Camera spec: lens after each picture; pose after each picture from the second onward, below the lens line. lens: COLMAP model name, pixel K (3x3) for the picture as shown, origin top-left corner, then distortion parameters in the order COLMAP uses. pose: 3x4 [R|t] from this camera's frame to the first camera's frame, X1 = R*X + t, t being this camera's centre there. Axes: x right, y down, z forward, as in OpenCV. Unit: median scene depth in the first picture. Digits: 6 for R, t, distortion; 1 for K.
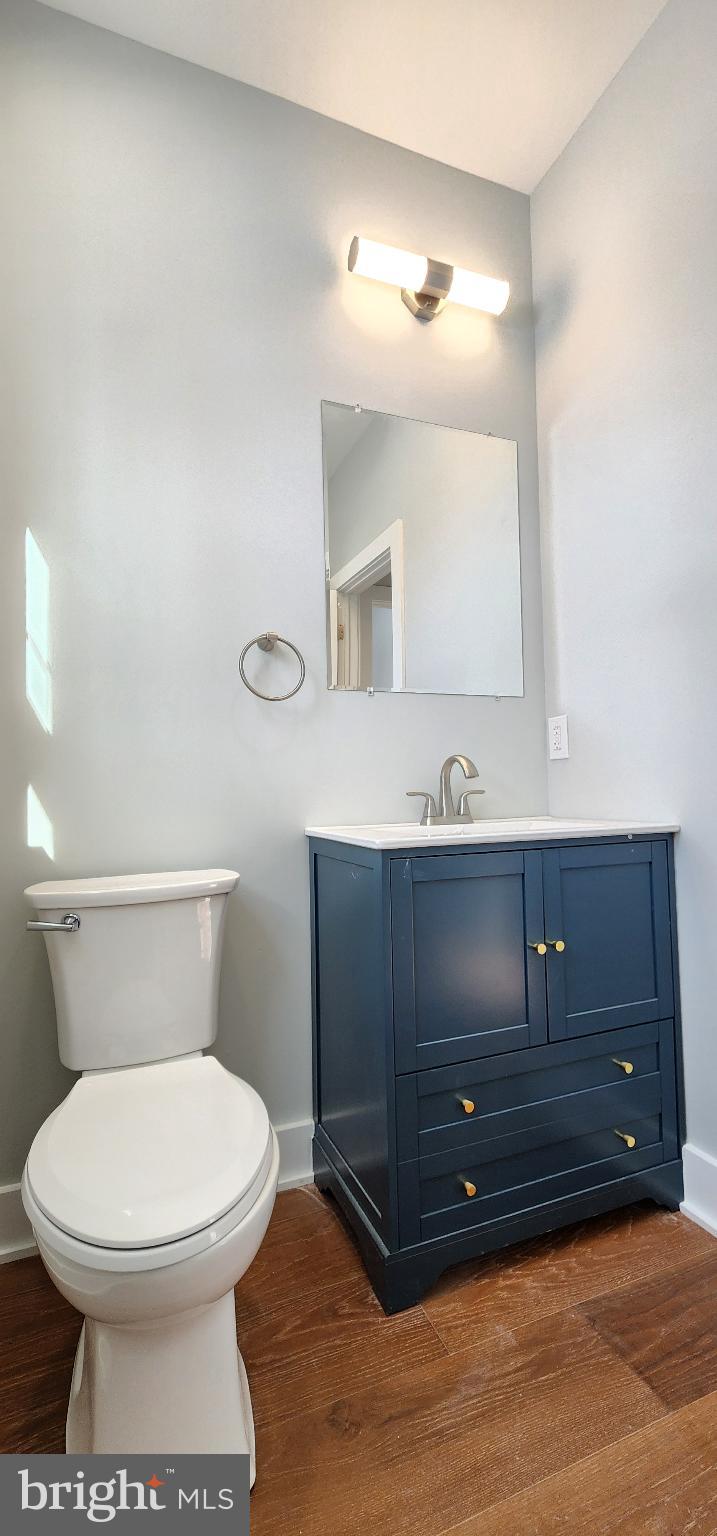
lens RADIAL K [[630.8, 0, 356.1], [0, 630.8, 772.1], [0, 0, 1]] dist [-0.000990, 0.000388]
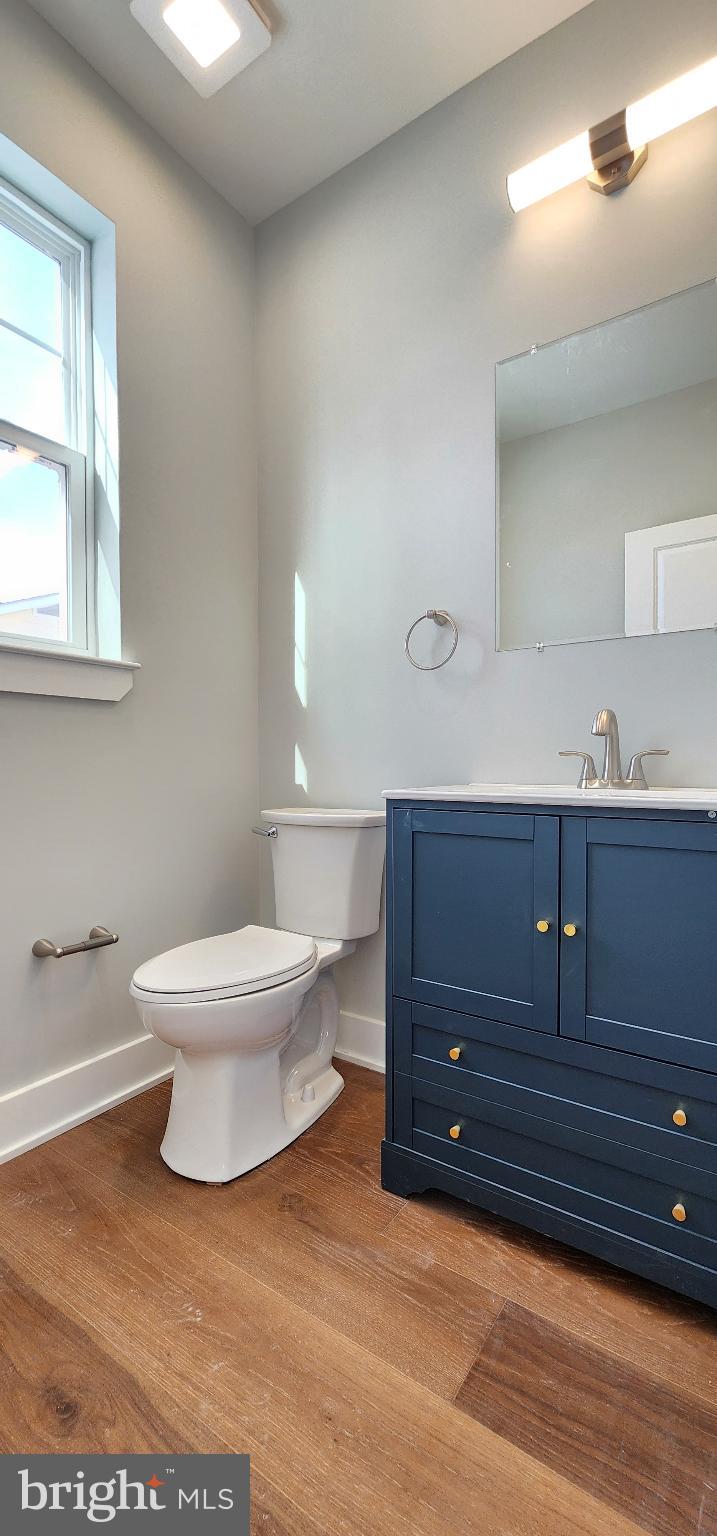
lens RADIAL K [[630.8, 0, 356.1], [0, 630.8, 772.1], [0, 0, 1]] dist [-0.000990, 0.000388]
pose [[0.550654, 0.033688, -0.834054, 0.949837], [0.012928, 0.998721, 0.048874, 0.017293], [0.834634, -0.037695, 0.549514, 0.320065]]
